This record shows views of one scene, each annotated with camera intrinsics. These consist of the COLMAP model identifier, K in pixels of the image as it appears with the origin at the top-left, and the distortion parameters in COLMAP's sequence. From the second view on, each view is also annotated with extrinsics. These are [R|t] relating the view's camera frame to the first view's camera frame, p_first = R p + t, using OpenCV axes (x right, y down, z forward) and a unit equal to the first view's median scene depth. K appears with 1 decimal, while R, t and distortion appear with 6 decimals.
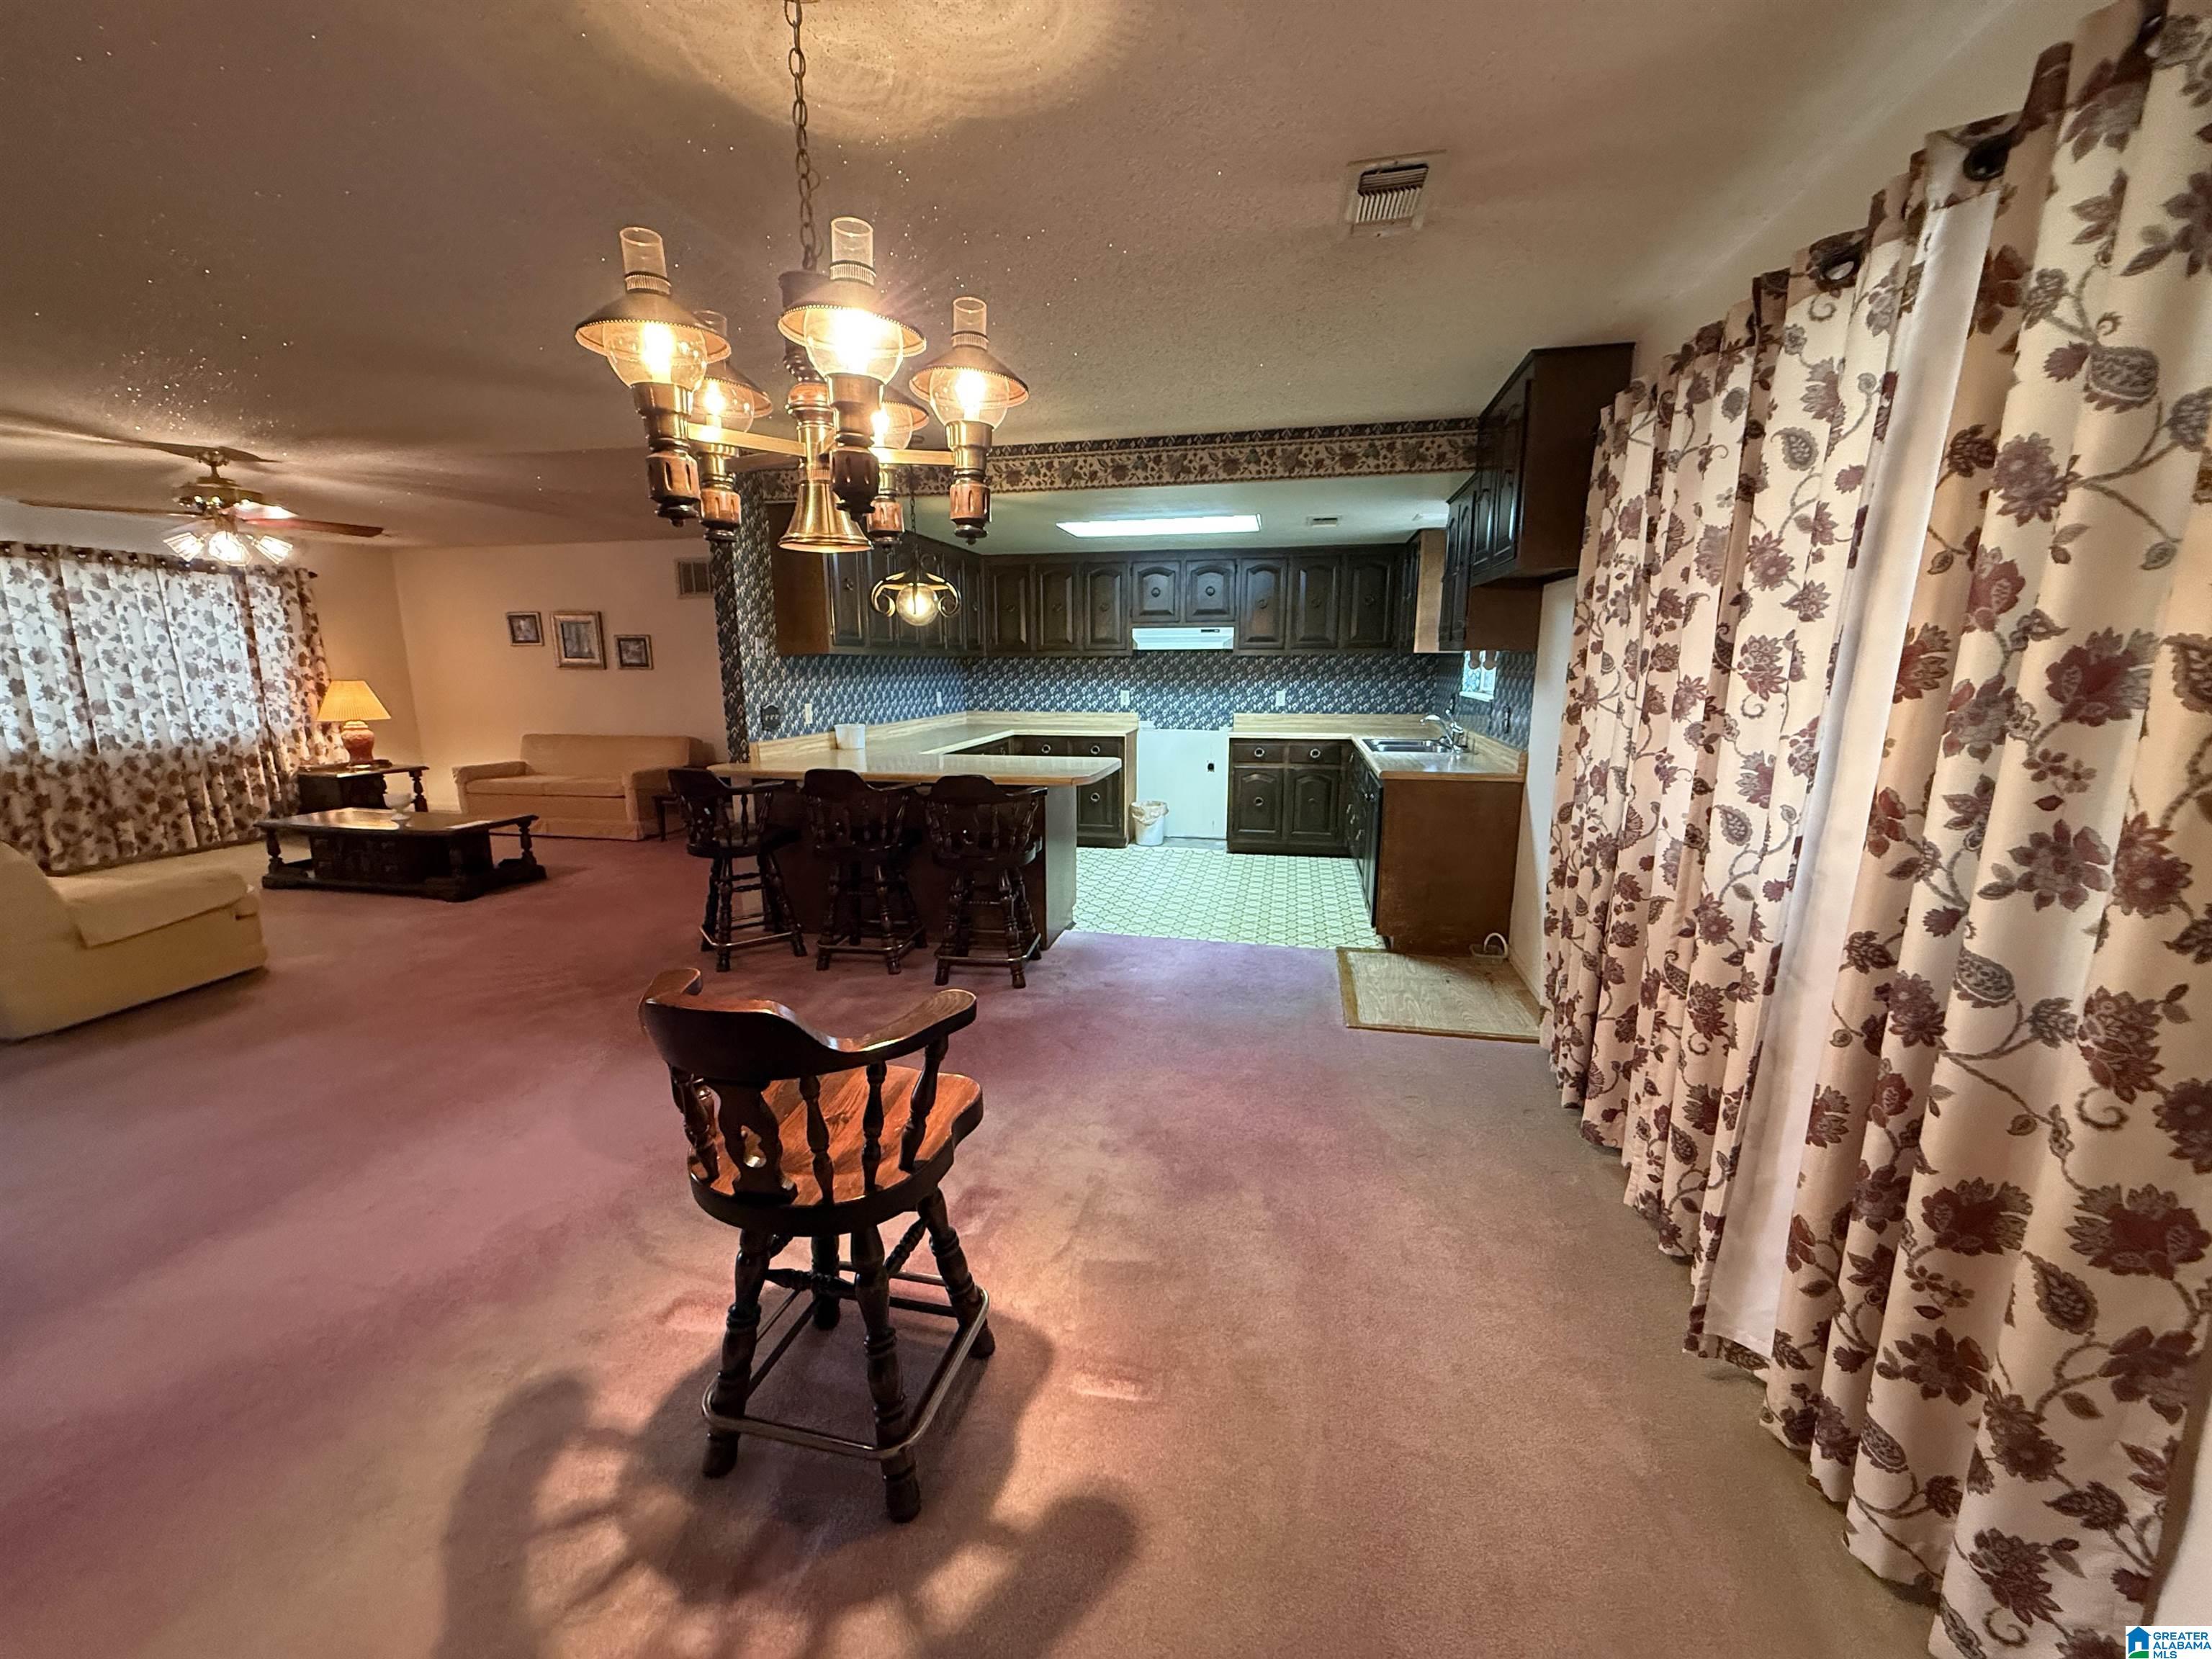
lens RADIAL K [[870.2, 0, 1106.0], [0, 870.2, 829.5], [0, 0, 1]] dist [0.000602, 0.000007]
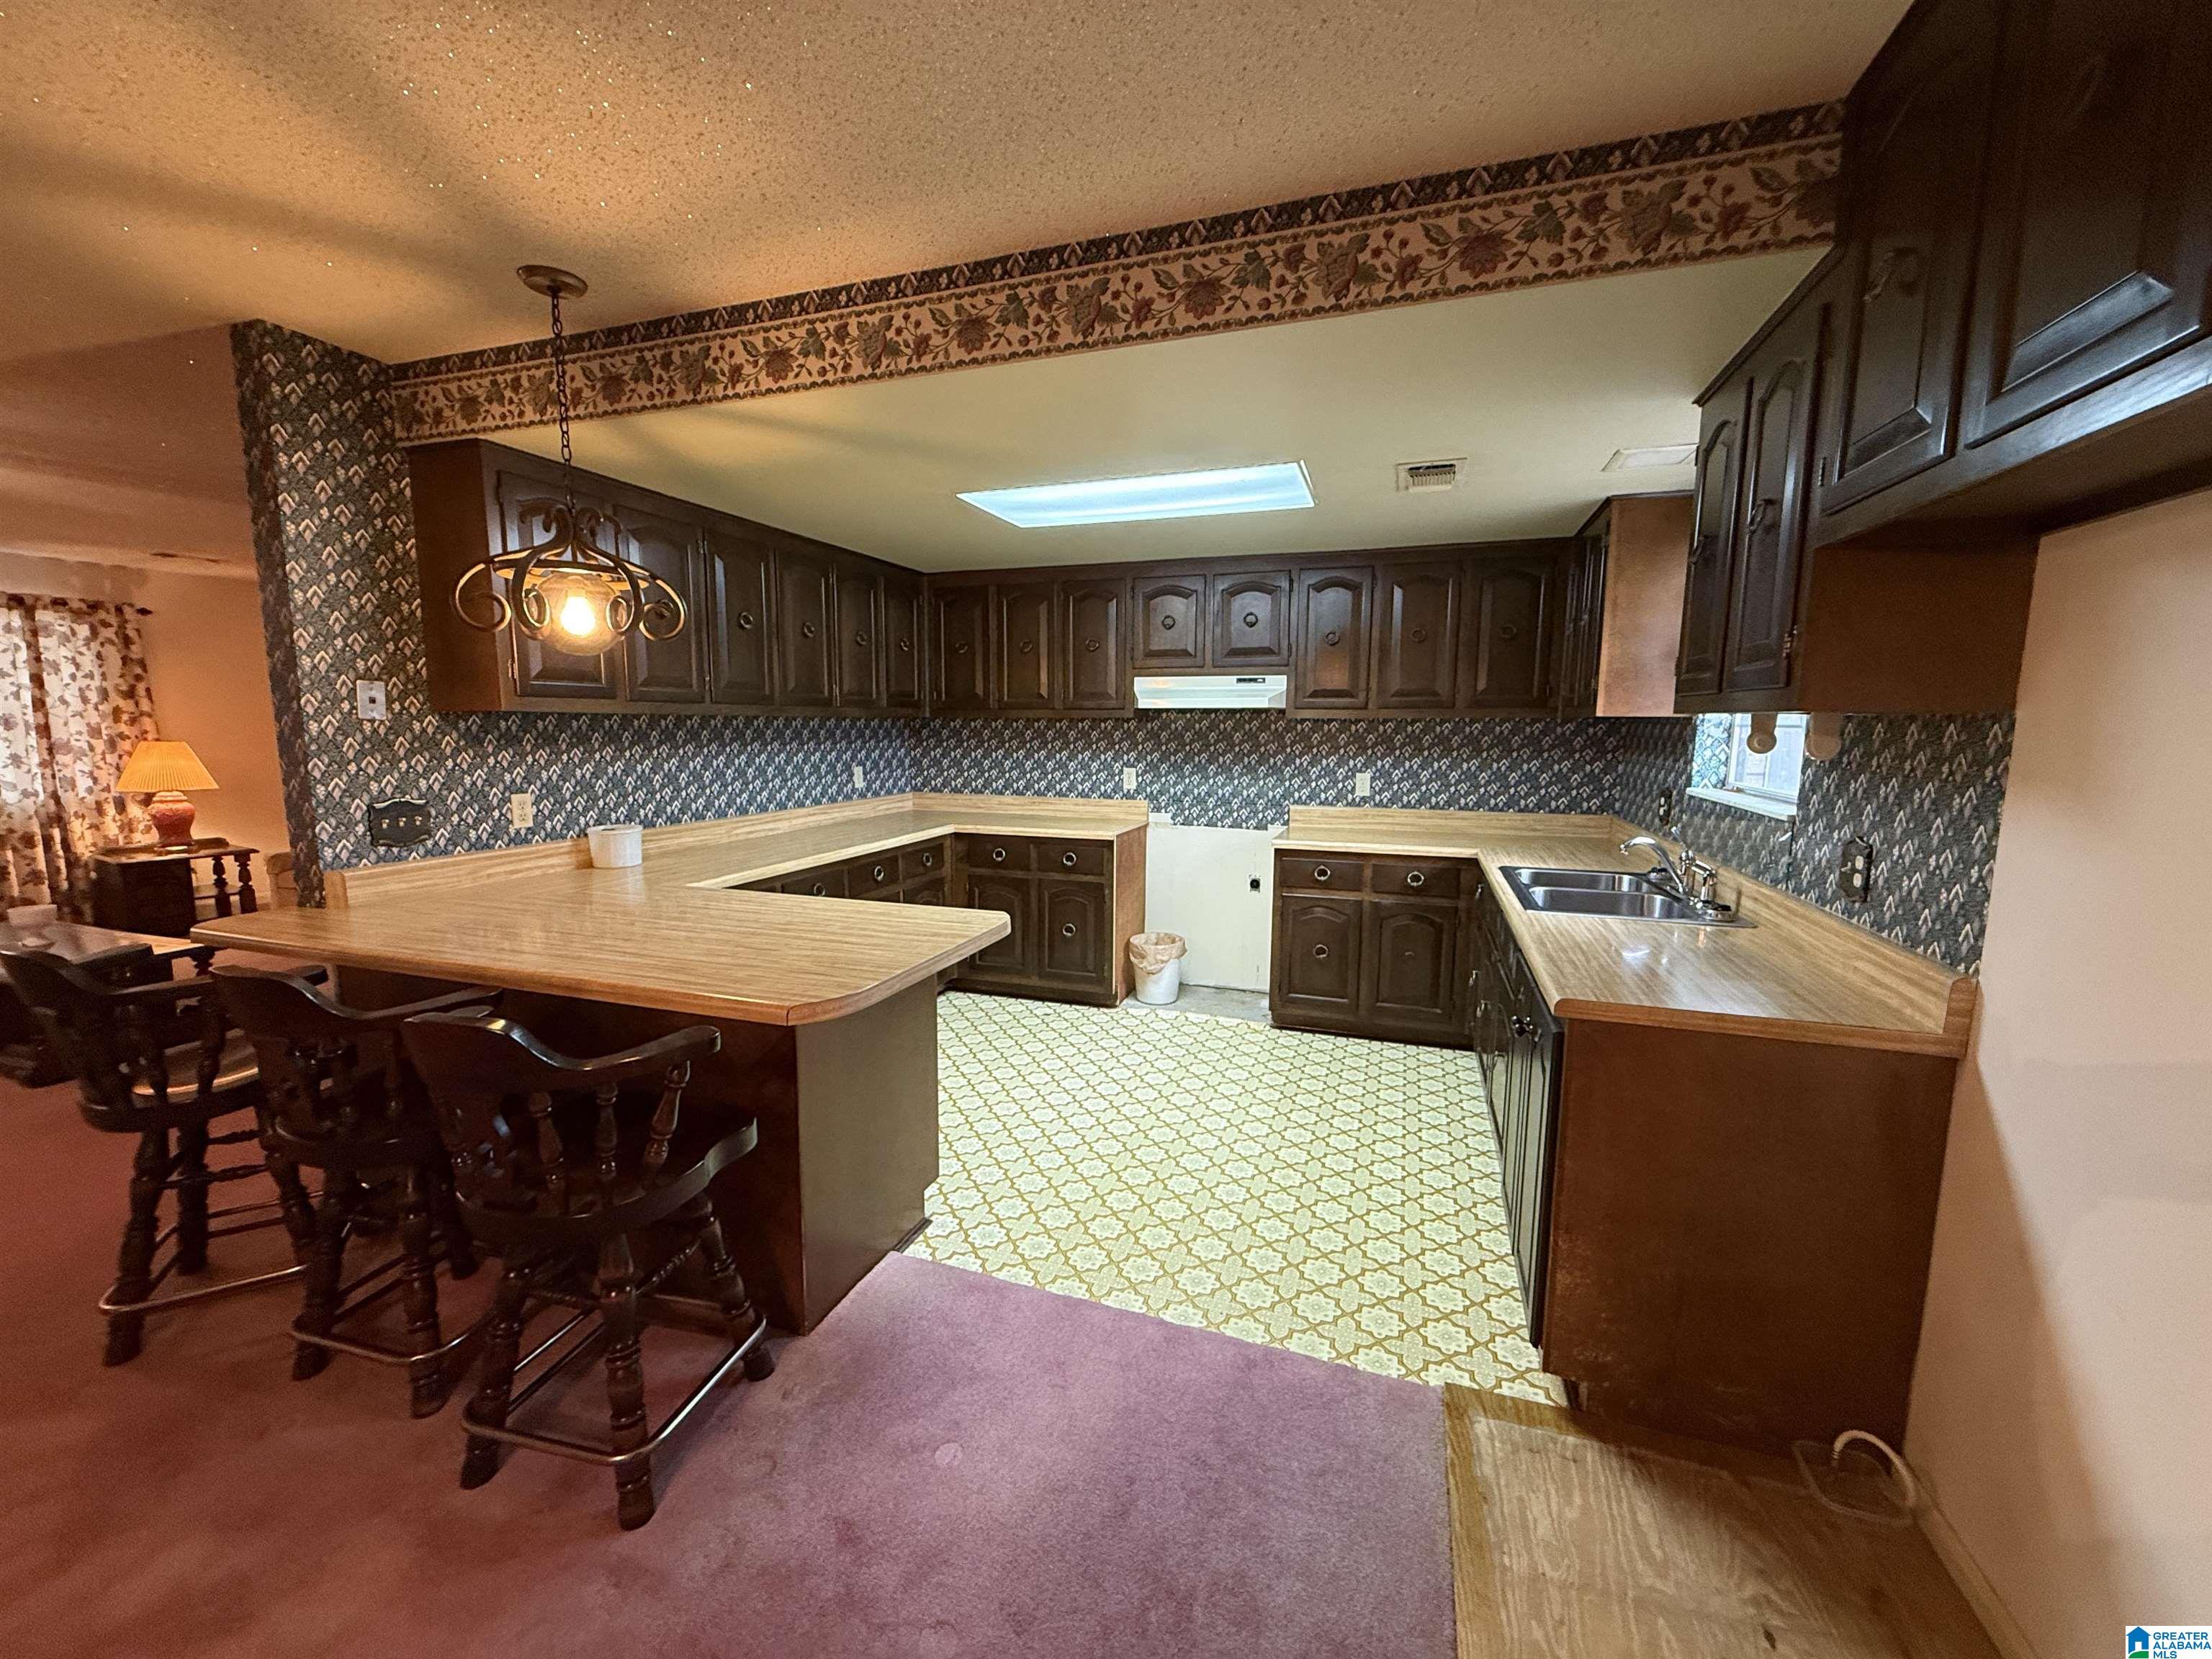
lens RADIAL K [[868.4, 0, 1106.0], [0, 868.4, 829.5], [0, 0, 1]] dist [0.000396, 0.000054]
pose [[0.992040, 0.023363, -0.123734, 0.094037], [-0.031601, 0.997382, -0.065044, -0.070867], [0.121890, 0.068437, 0.990181, 0.348075]]
